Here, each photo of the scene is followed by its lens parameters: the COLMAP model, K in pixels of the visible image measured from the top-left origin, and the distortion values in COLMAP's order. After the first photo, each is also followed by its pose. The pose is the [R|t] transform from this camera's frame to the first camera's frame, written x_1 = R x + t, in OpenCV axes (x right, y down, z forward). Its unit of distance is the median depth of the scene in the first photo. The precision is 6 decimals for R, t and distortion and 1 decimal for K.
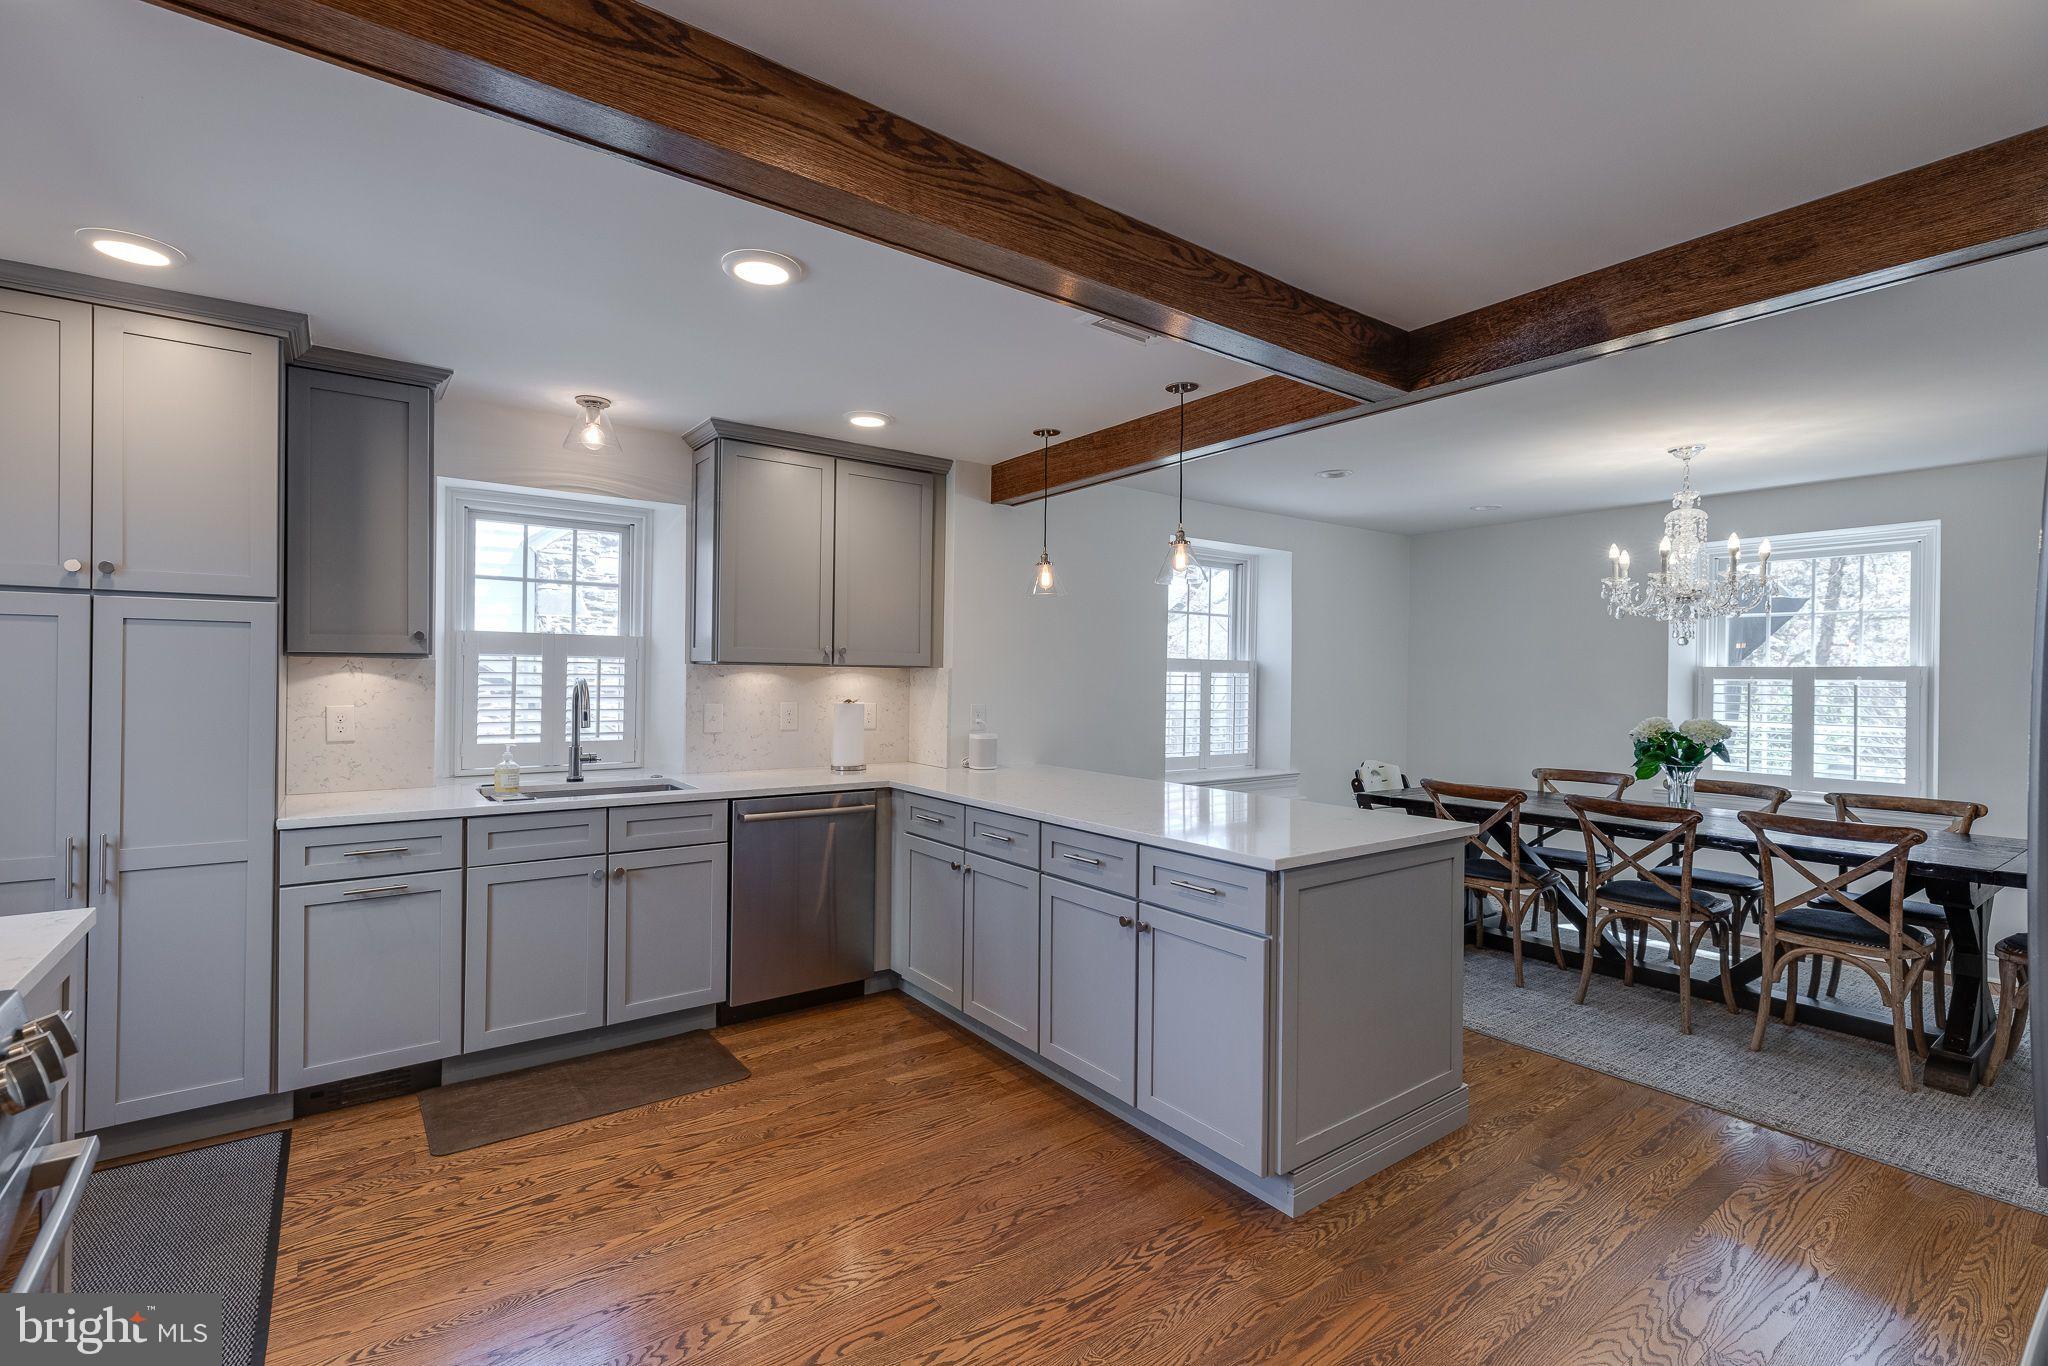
lens RADIAL K [[915.1, 0, 1023.0], [0, 915.1, 677.8], [0, 0, 1]] dist [0.002245, -0.000102]
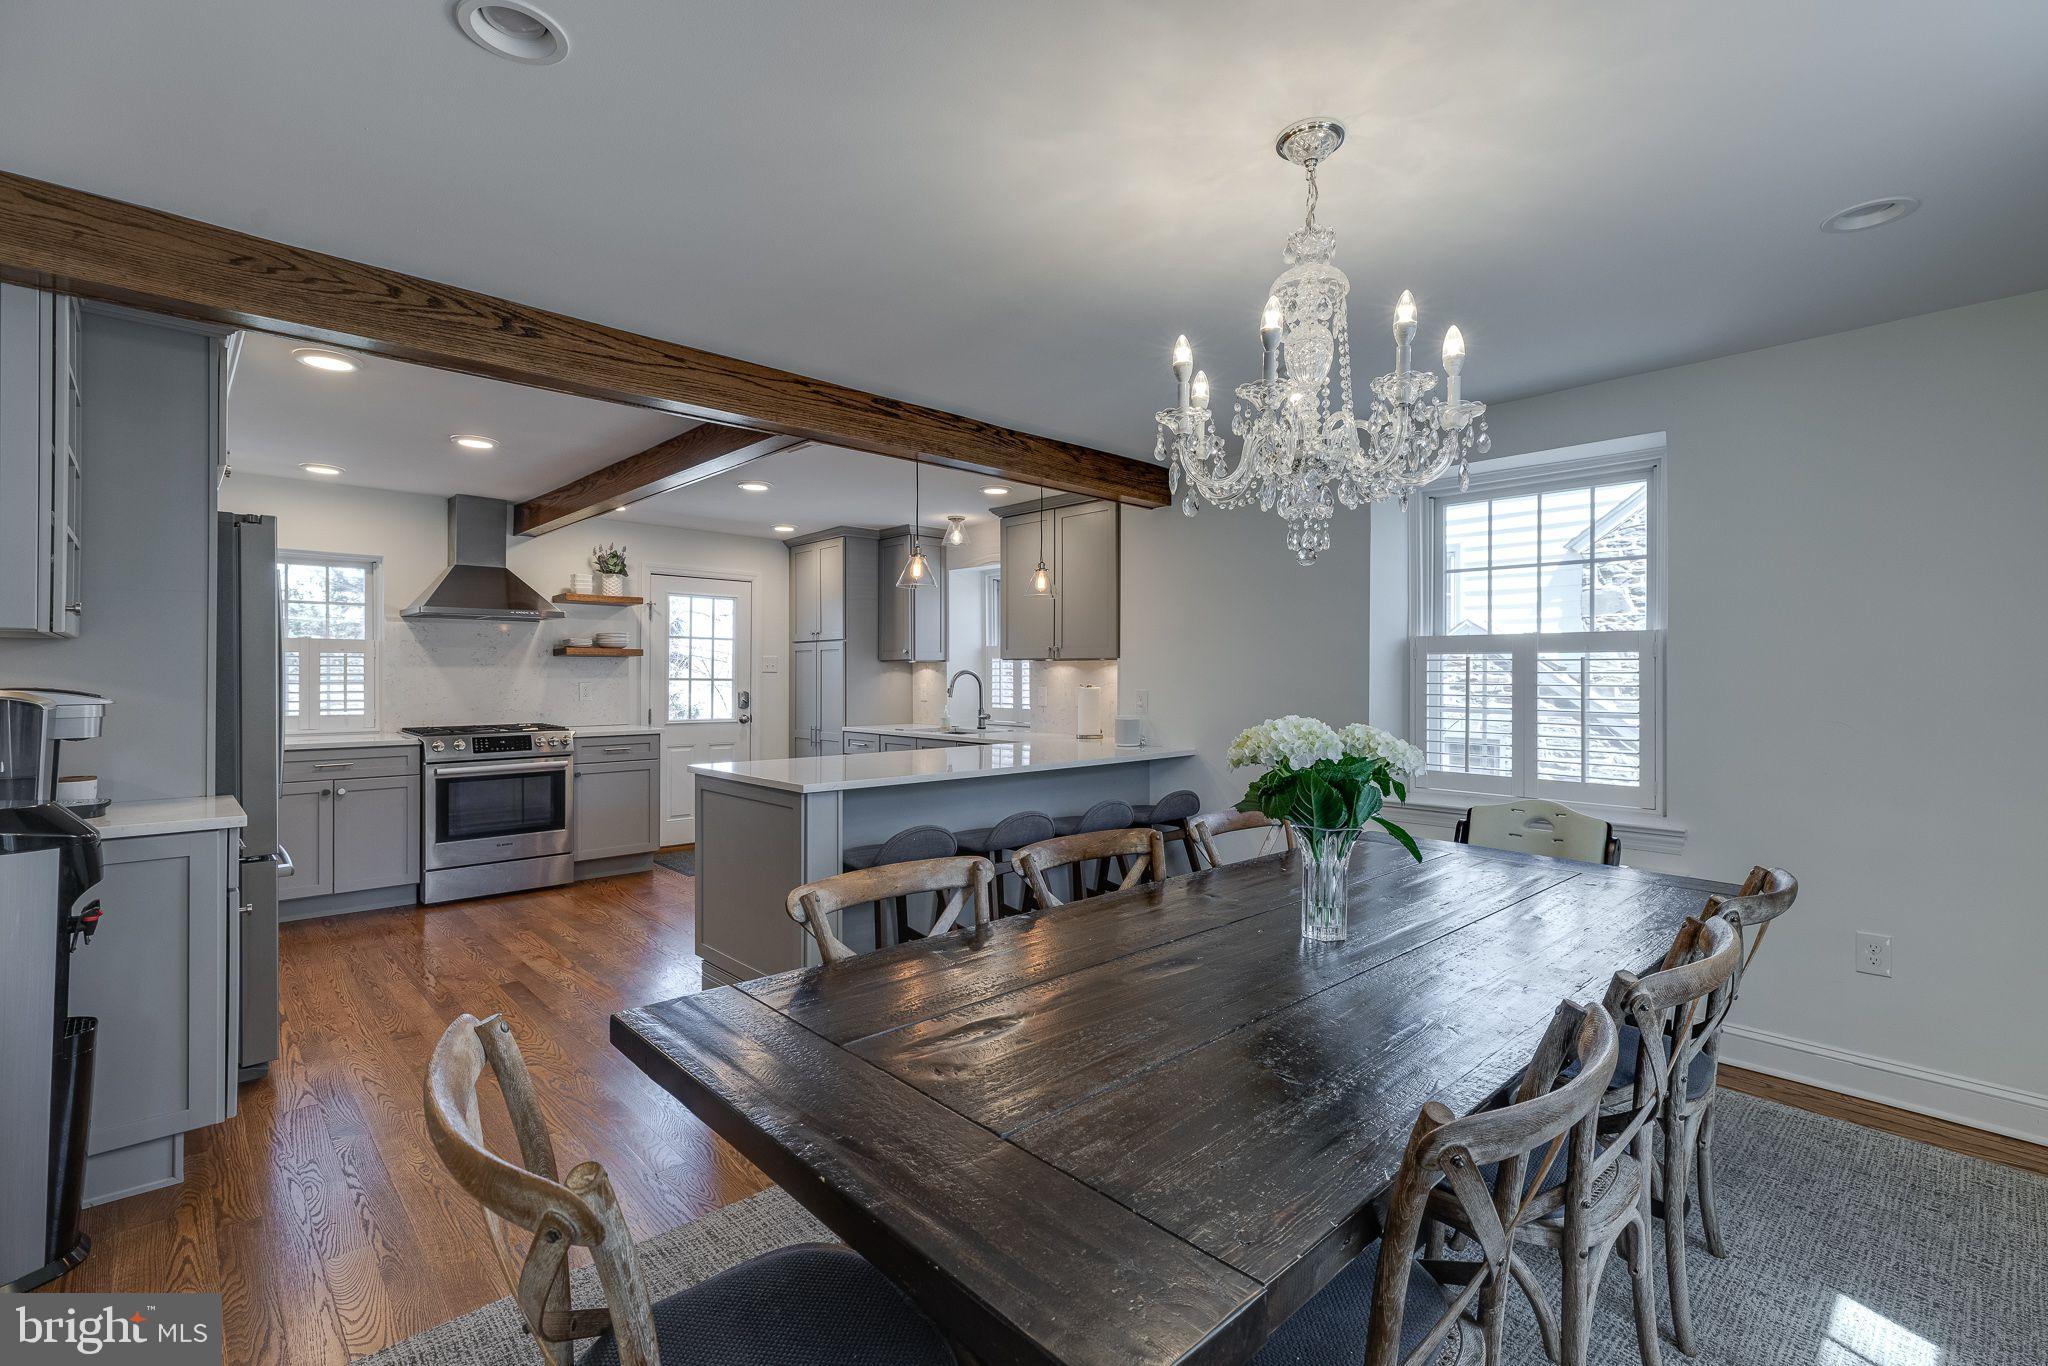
lens RADIAL K [[915.1, 0, 1023.0], [0, 915.1, 677.8], [0, 0, 1]] dist [0.002245, -0.000102]
pose [[0.115779, -0.007137, -0.993249, 0.839595], [-0.001781, 0.999971, -0.007393, 0.017775], [0.993273, 0.002625, 0.115763, 0.579164]]
